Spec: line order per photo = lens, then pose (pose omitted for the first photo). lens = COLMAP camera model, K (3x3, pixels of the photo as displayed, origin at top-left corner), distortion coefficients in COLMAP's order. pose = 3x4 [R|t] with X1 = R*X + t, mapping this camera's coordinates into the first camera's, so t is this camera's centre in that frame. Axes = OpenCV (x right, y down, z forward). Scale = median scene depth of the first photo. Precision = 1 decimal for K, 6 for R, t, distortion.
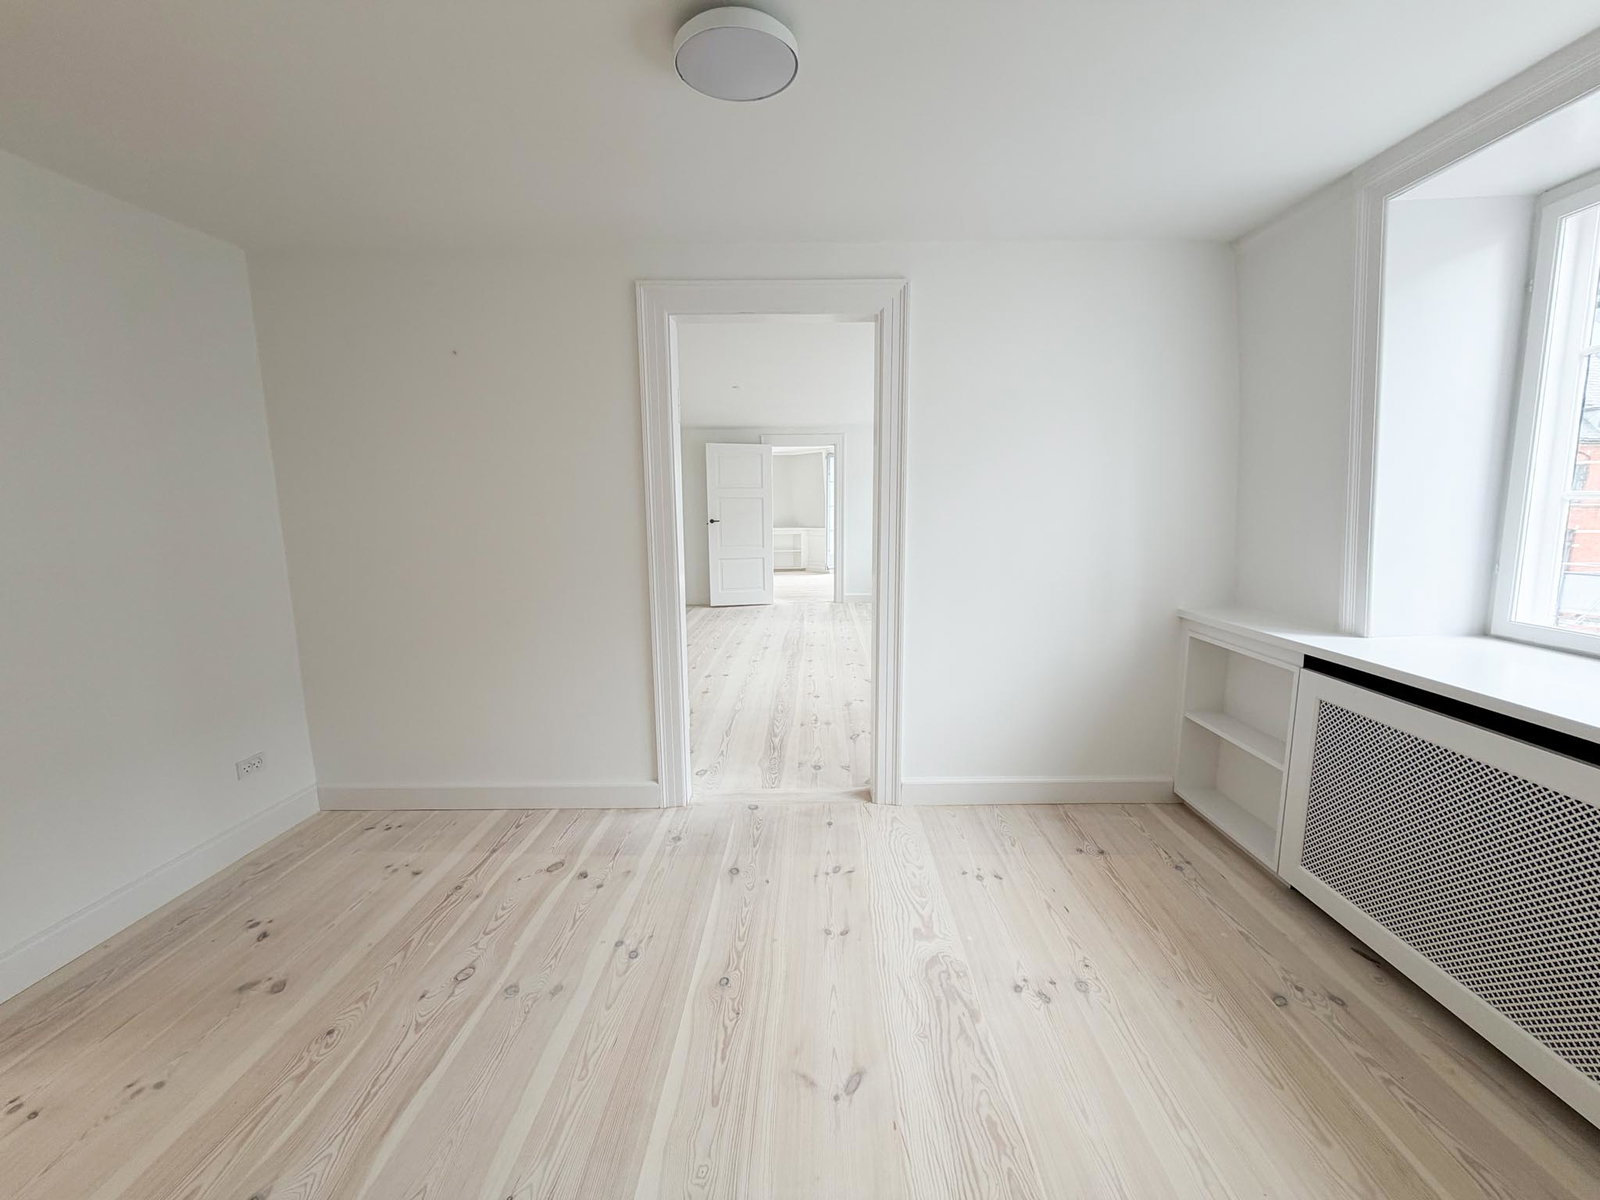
lens RADIAL K [[631.1, 0, 800.0], [0, 631.1, 600.0], [0, 0, 1]] dist [0.001037, 0.000020]
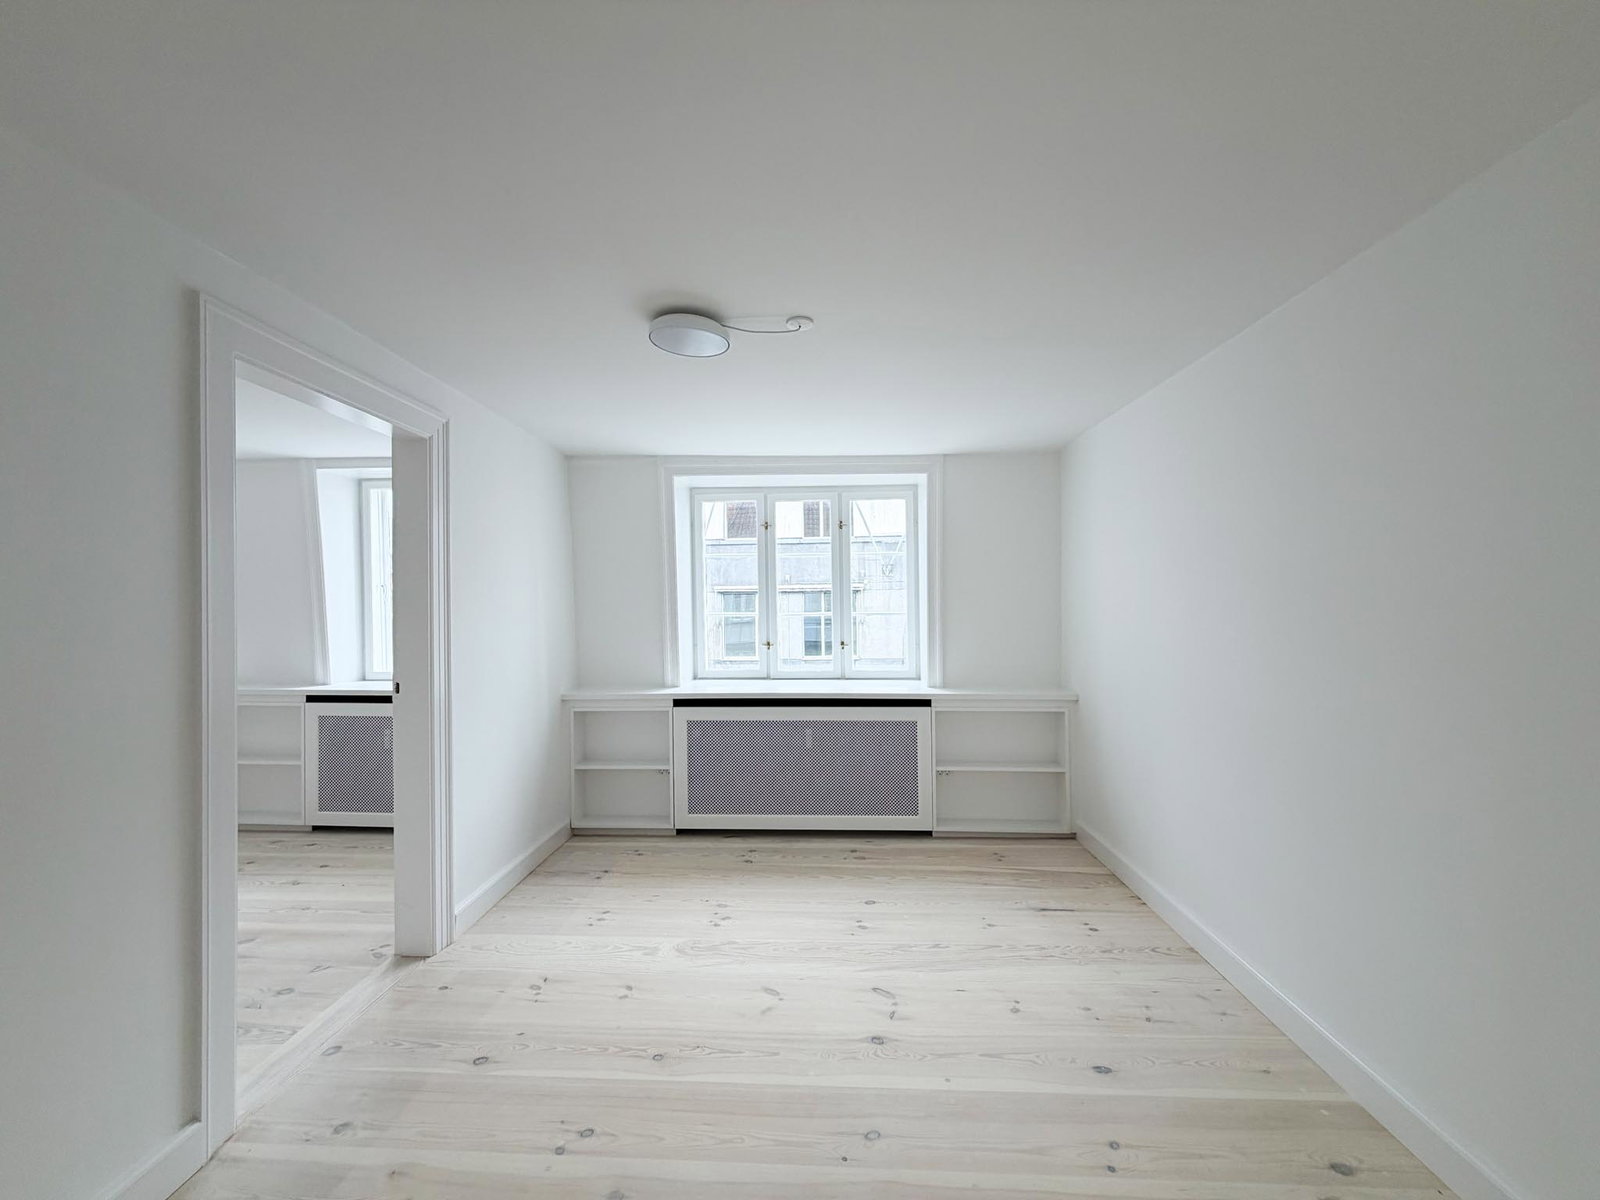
lens RADIAL K [[631.1, 0, 800.0], [0, 631.1, 600.0], [0, 0, 1]] dist [0.001037, 0.000020]
pose [[0.055436, 0.018649, 0.998288, -1.055460], [0.164318, 0.986023, -0.027545, -0.090677], [-0.984848, 0.165564, 0.051597, 0.498461]]
